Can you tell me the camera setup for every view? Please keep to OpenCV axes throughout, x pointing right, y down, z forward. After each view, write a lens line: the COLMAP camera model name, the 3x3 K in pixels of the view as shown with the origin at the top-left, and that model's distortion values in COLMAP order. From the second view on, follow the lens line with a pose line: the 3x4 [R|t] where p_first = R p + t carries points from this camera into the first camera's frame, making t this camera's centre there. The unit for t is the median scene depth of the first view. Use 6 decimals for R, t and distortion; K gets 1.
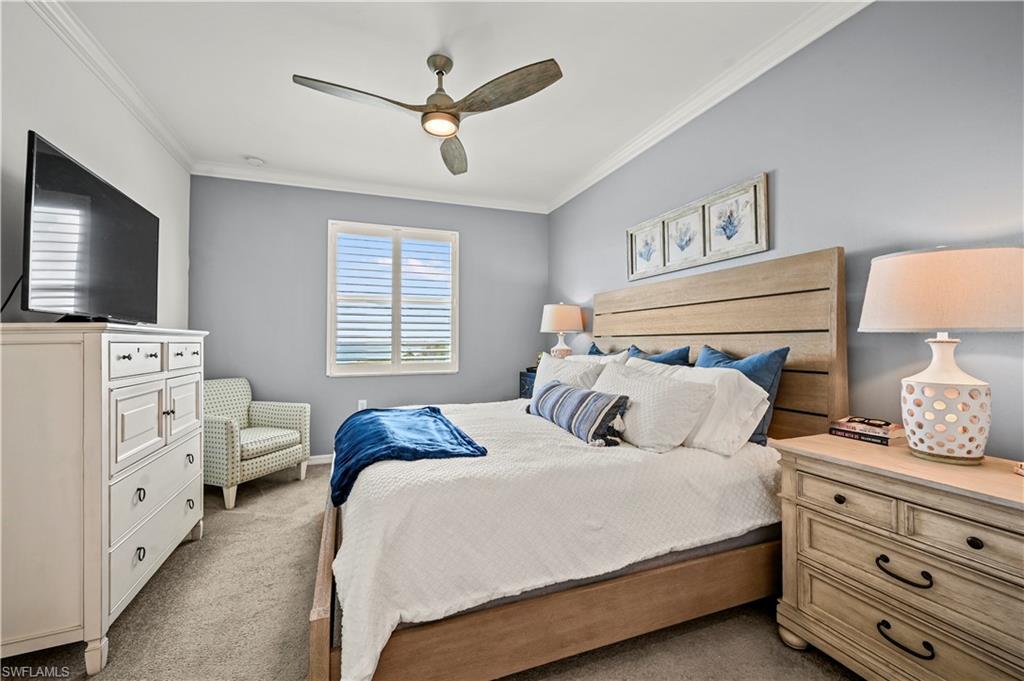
lens RADIAL K [[407.3, 0, 518.1], [0, 407.3, 336.6], [0, 0, 1]] dist [0.001162, -0.000732]
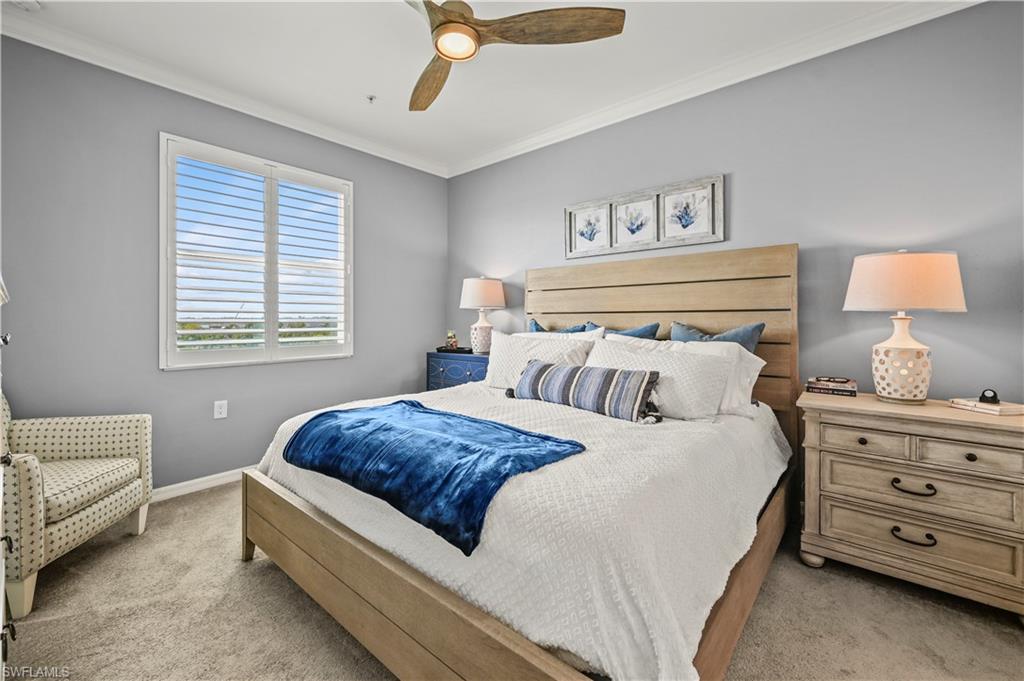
lens RADIAL K [[407.3, 0, 525.1], [0, 407.3, 323.0], [0, 0, 1]] dist [0.001162, -0.000732]
pose [[0.878424, -0.003043, 0.477872, -0.451795], [-0.007572, 0.999766, 0.020285, 0.005771], [-0.477822, -0.021437, 0.878195, 0.234049]]
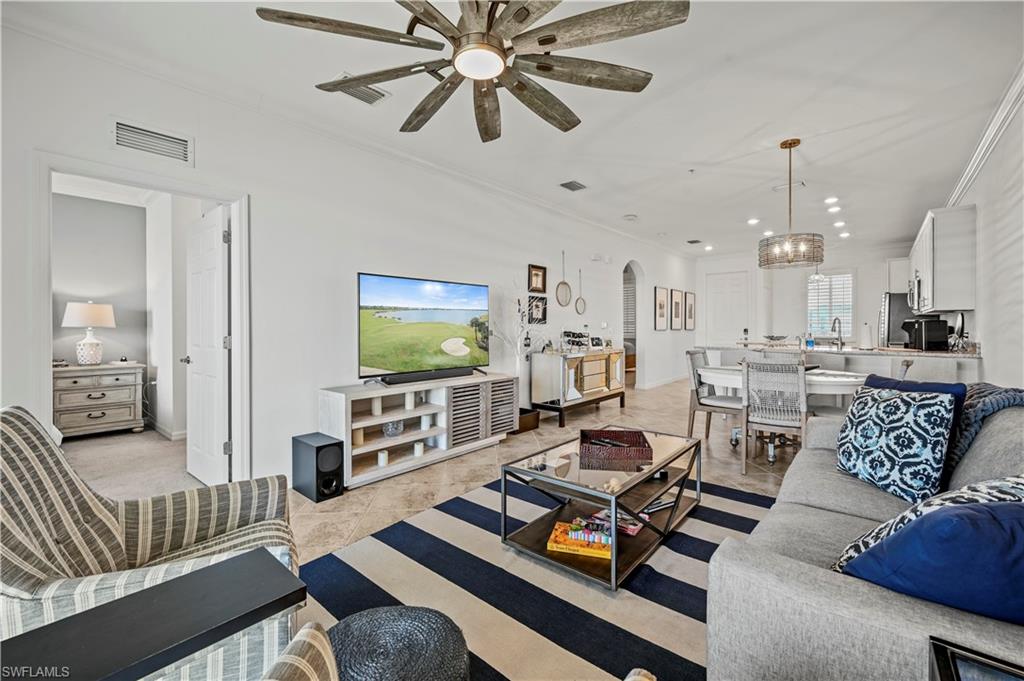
lens RADIAL K [[431.2, 0, 510.7], [0, 431.2, 325.2], [0, 0, 1]] dist [-0.001157, -0.000195]
pose [[-0.460797, 0.007422, 0.887474, -2.124564], [-0.006705, 0.999907, -0.011844, -0.004589], [-0.887480, -0.011408, -0.460705, -0.236001]]
